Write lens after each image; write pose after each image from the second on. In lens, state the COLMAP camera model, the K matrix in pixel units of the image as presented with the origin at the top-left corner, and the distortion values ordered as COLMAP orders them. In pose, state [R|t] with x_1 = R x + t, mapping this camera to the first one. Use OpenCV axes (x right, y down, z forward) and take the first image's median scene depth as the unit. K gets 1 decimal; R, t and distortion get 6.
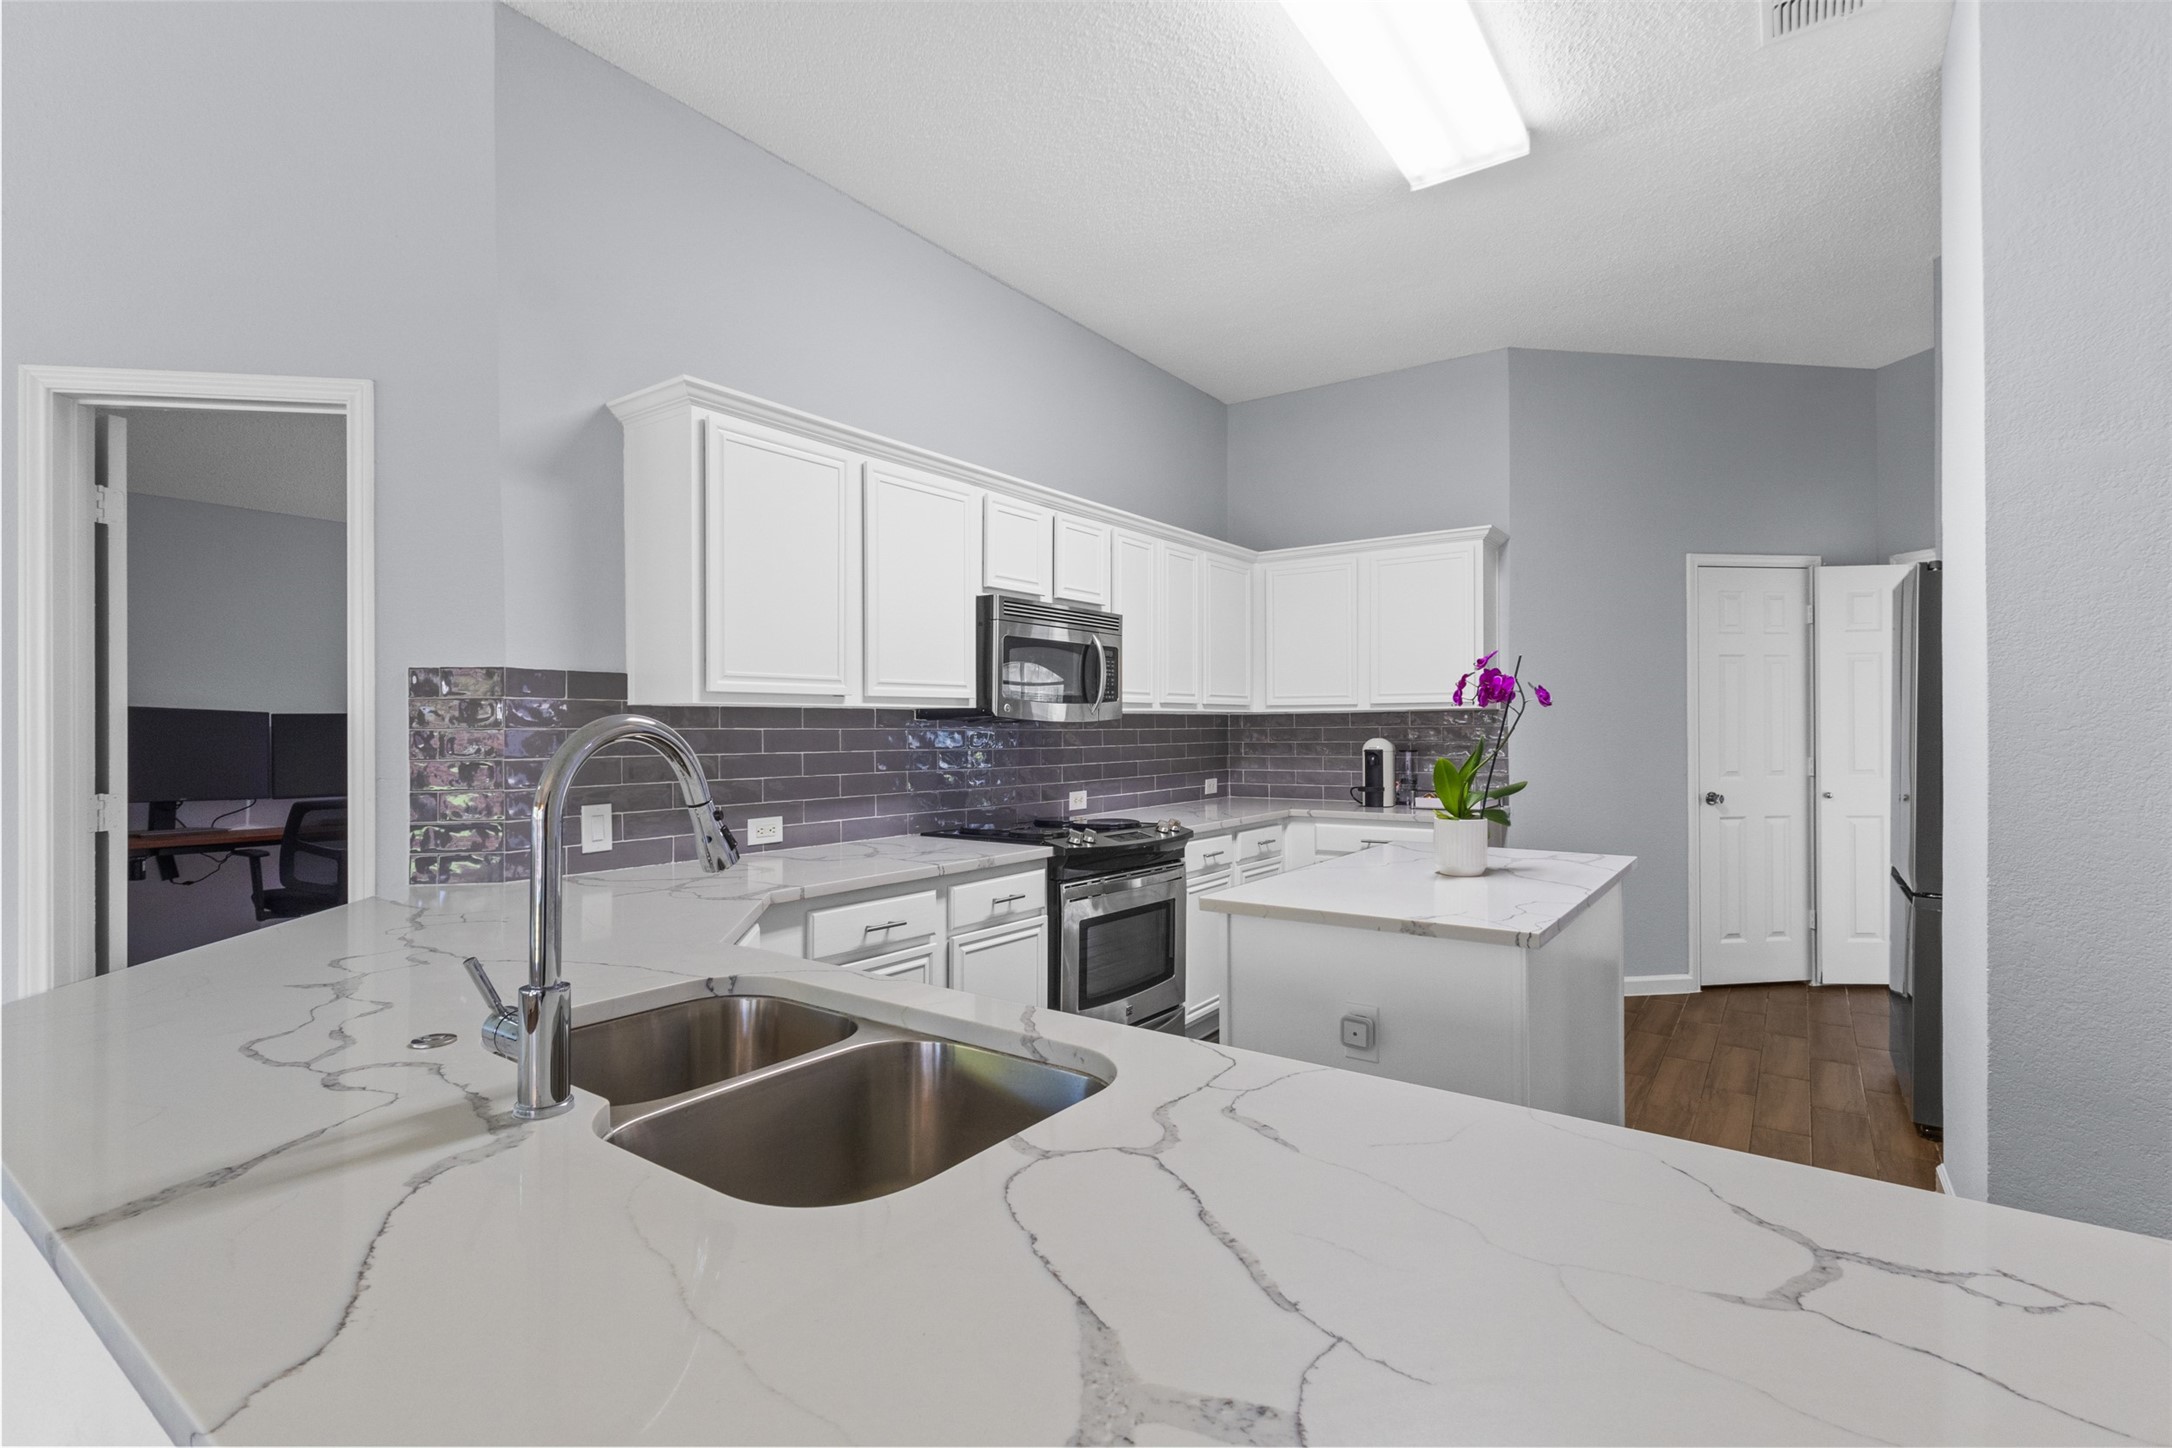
lens RADIAL K [[1003.6, 0, 1077.0], [0, 1003.6, 726.0], [0, 0, 1]] dist [0.000374, 0.000891]
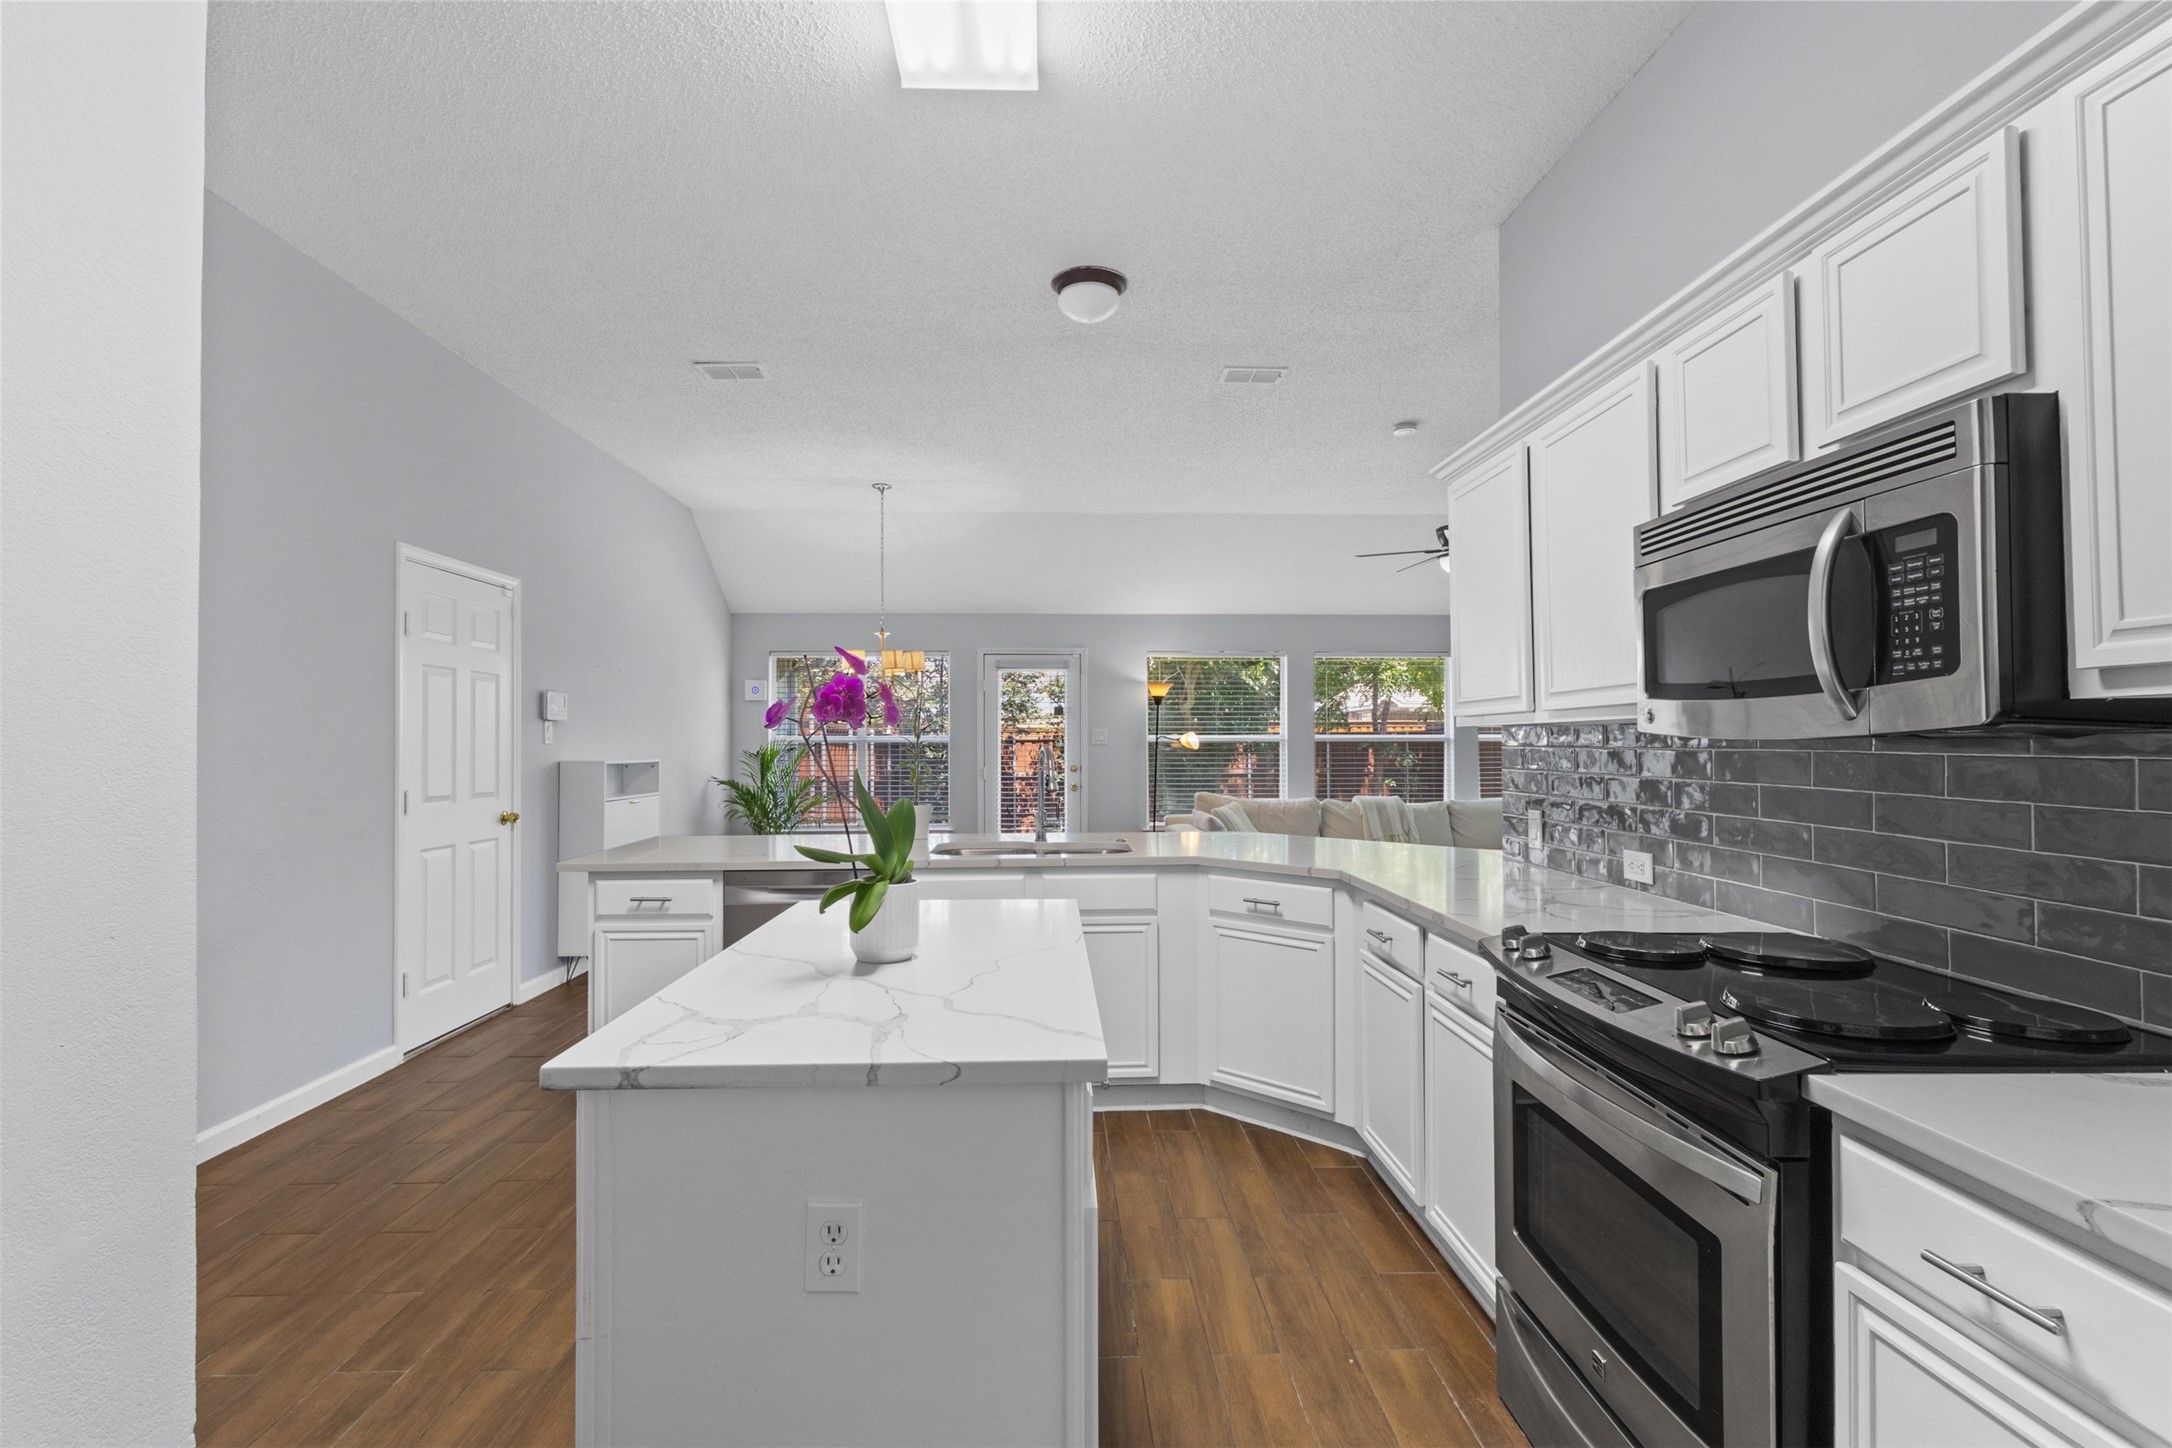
lens RADIAL K [[1003.6, 0, 1077.0], [0, 1003.6, 726.0], [0, 0, 1]] dist [0.000374, 0.000891]
pose [[-0.790685, -0.007498, -0.612177, 0.462392], [0.003611, 0.999850, -0.016910, -0.003238], [0.612213, -0.015581, -0.790540, 1.062616]]
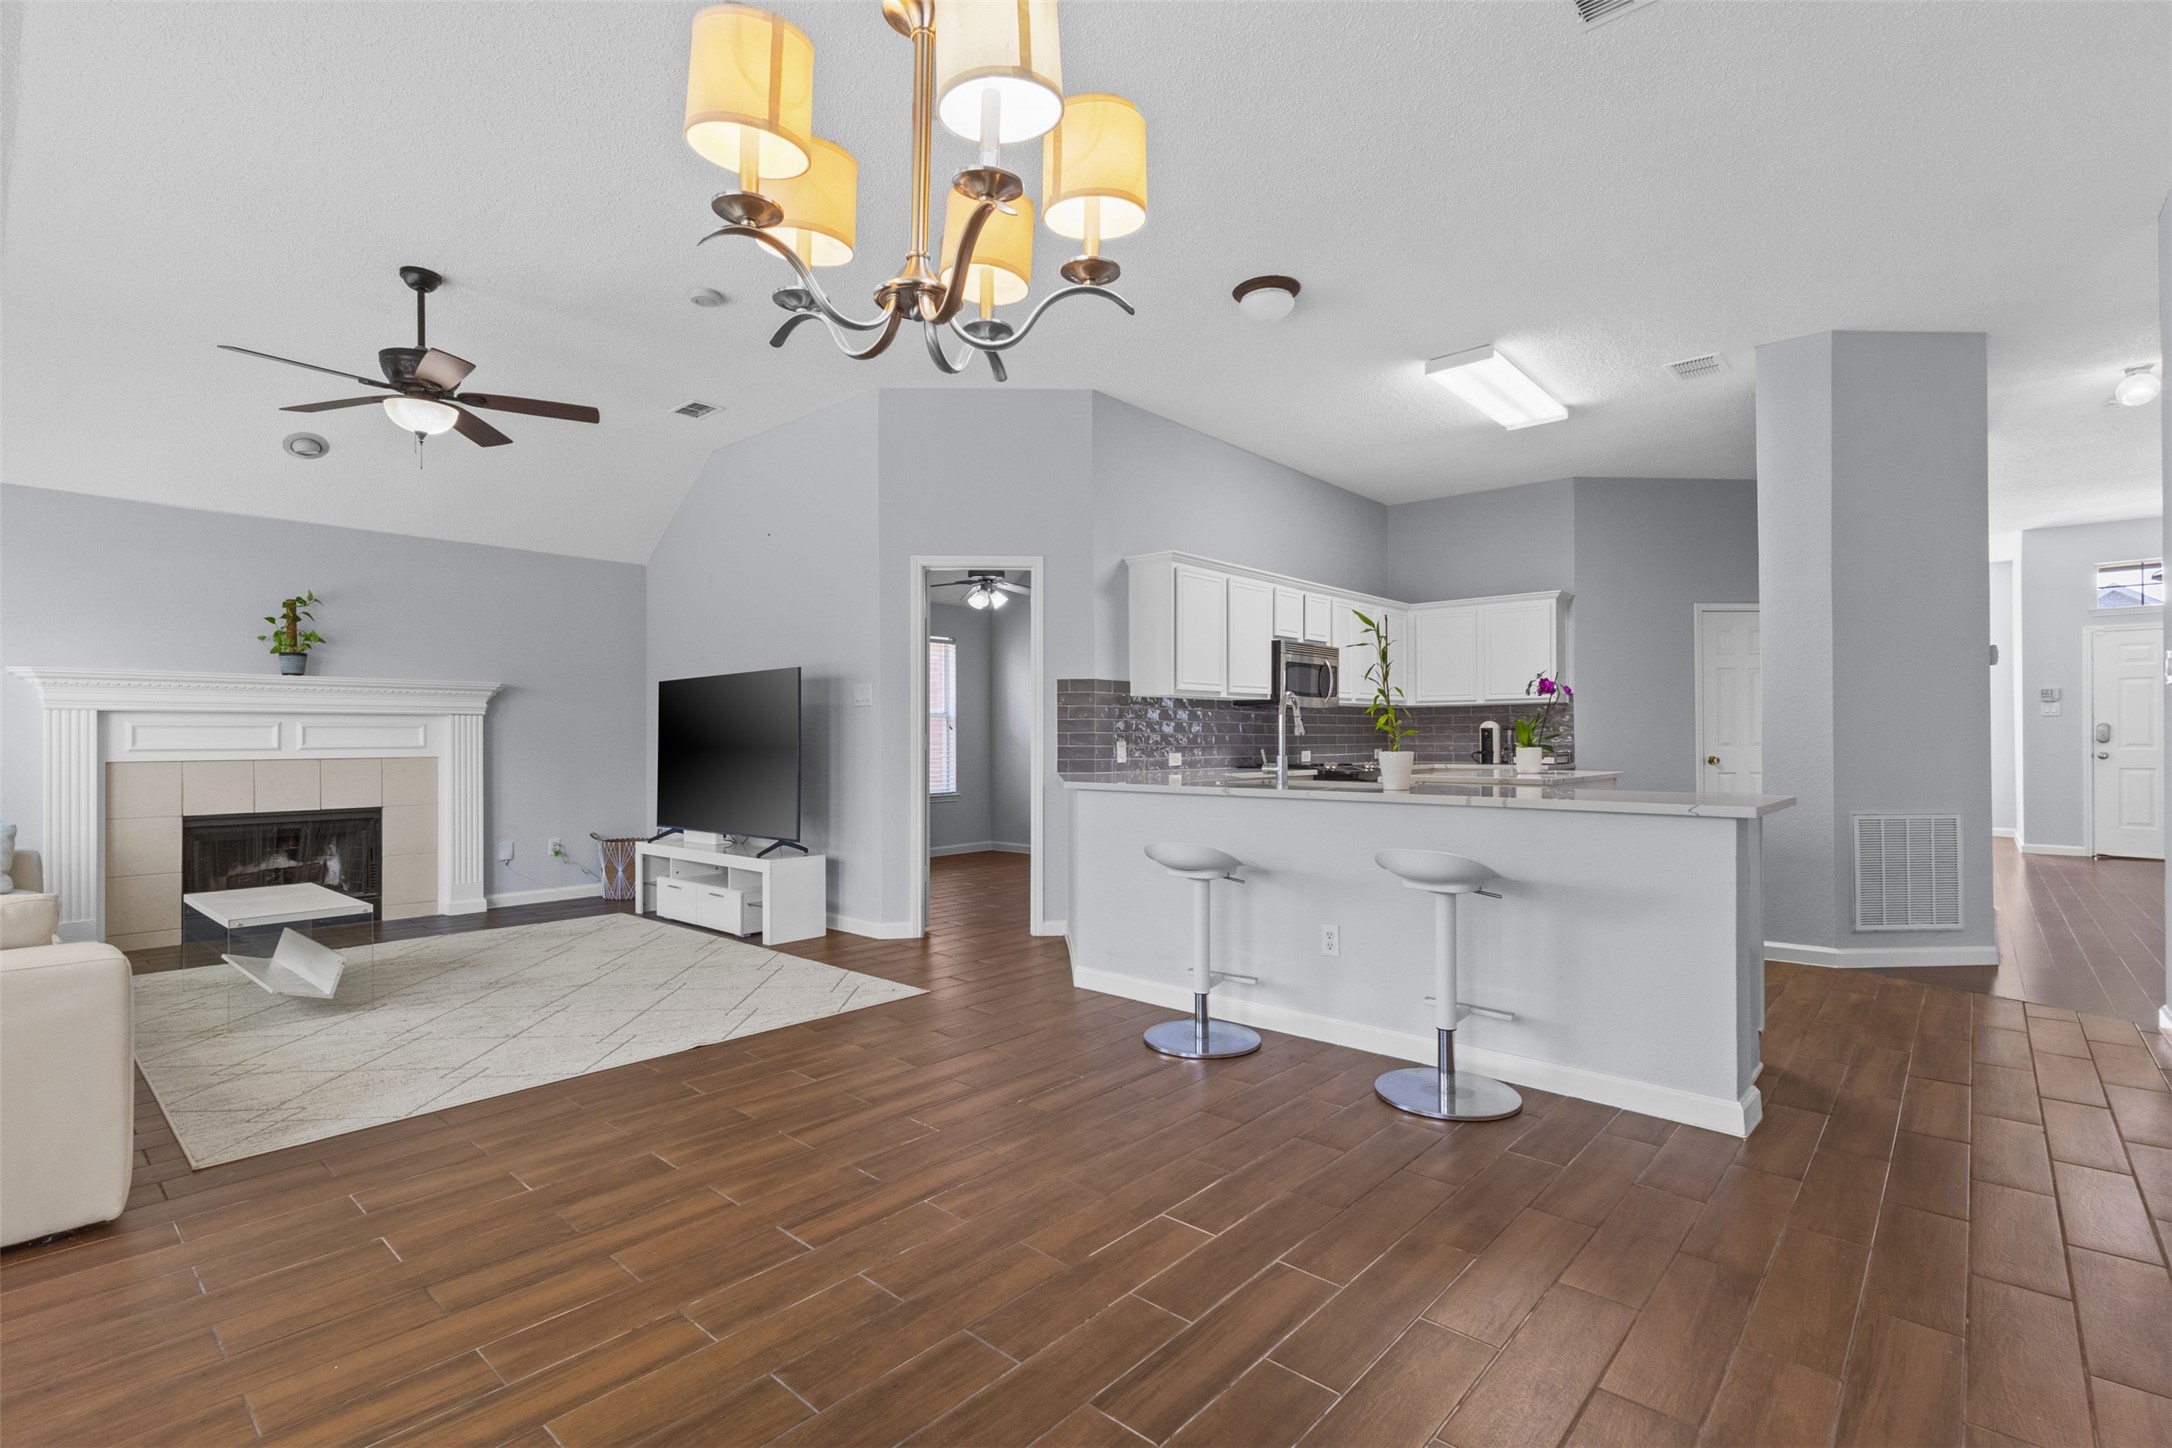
lens RADIAL K [[1003.6, 0, 1077.0], [0, 1003.6, 726.0], [0, 0, 1]] dist [0.000374, 0.000891]
pose [[0.995094, 0.001353, -0.098925, -0.235082], [-0.002248, 0.999958, -0.008940, 0.042645], [0.098908, 0.009119, 0.995055, -0.786833]]
